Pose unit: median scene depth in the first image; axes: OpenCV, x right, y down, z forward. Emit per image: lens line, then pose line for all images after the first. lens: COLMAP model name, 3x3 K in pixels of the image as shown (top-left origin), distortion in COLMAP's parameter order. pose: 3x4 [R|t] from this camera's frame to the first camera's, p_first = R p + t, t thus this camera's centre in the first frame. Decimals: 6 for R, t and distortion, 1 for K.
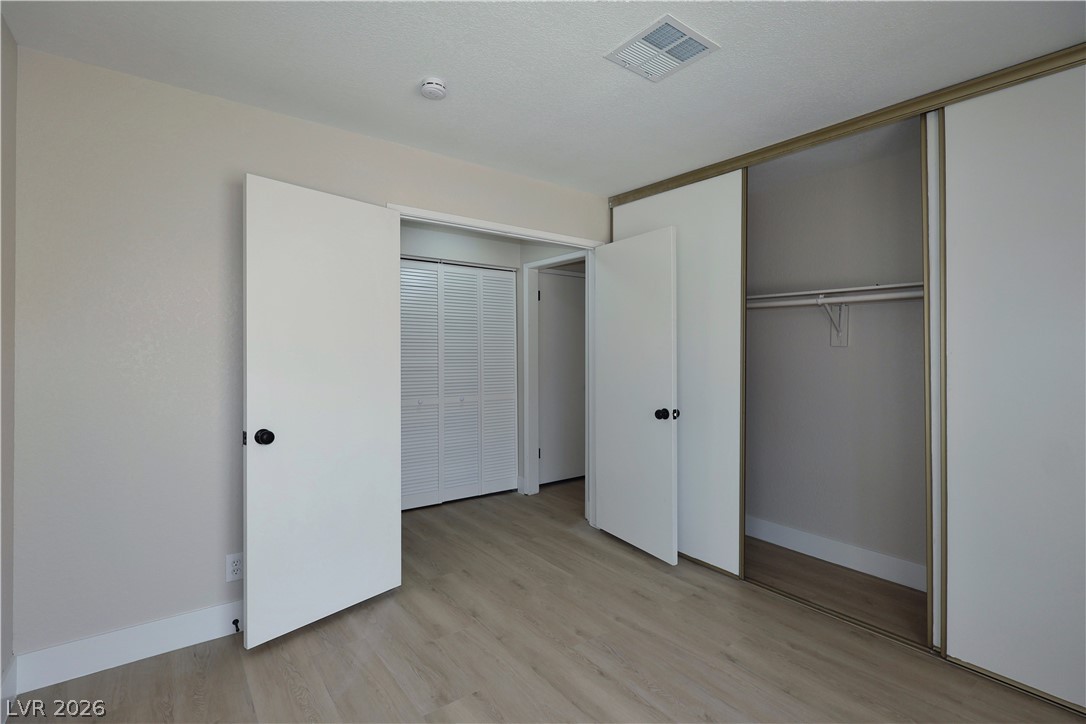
lens RADIAL K [[503.5, 0, 542.4], [0, 503.5, 354.3], [0, 0, 1]] dist [-0.002490, 0.000357]
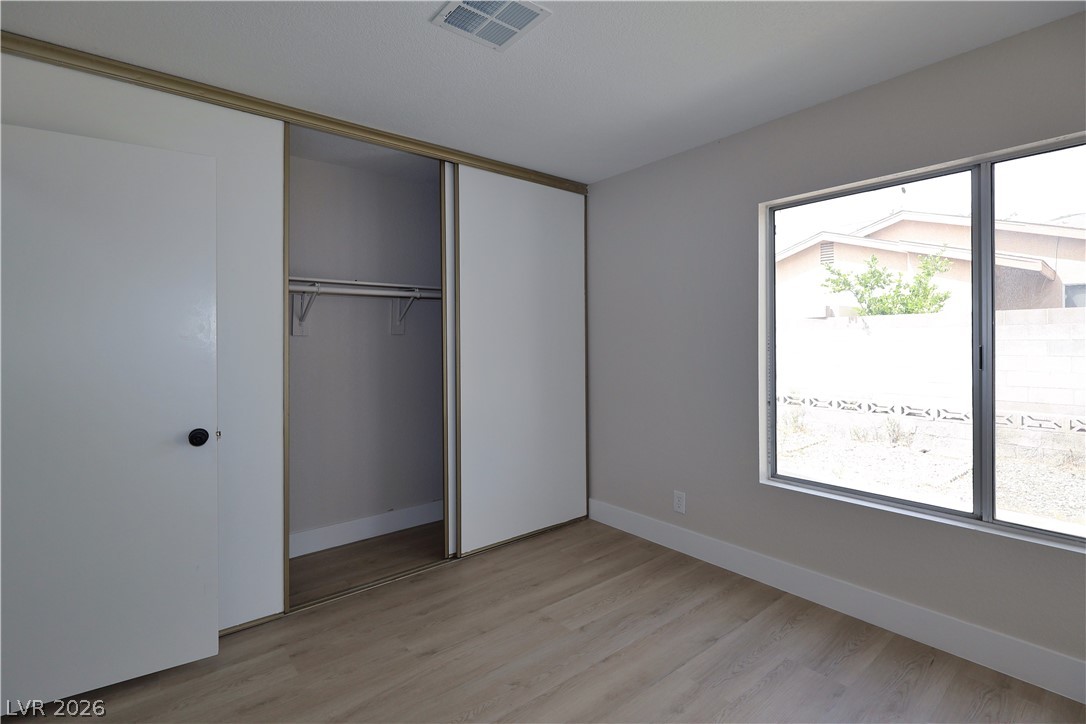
lens RADIAL K [[503.5, 0, 546.6], [0, 503.5, 340.6], [0, 0, 1]] dist [-0.002490, 0.000357]
pose [[-0.034353, -0.004422, 0.999400, -0.514081], [0.015972, 0.999860, 0.004973, -0.003077], [-0.999282, 0.016133, -0.034278, 0.673459]]
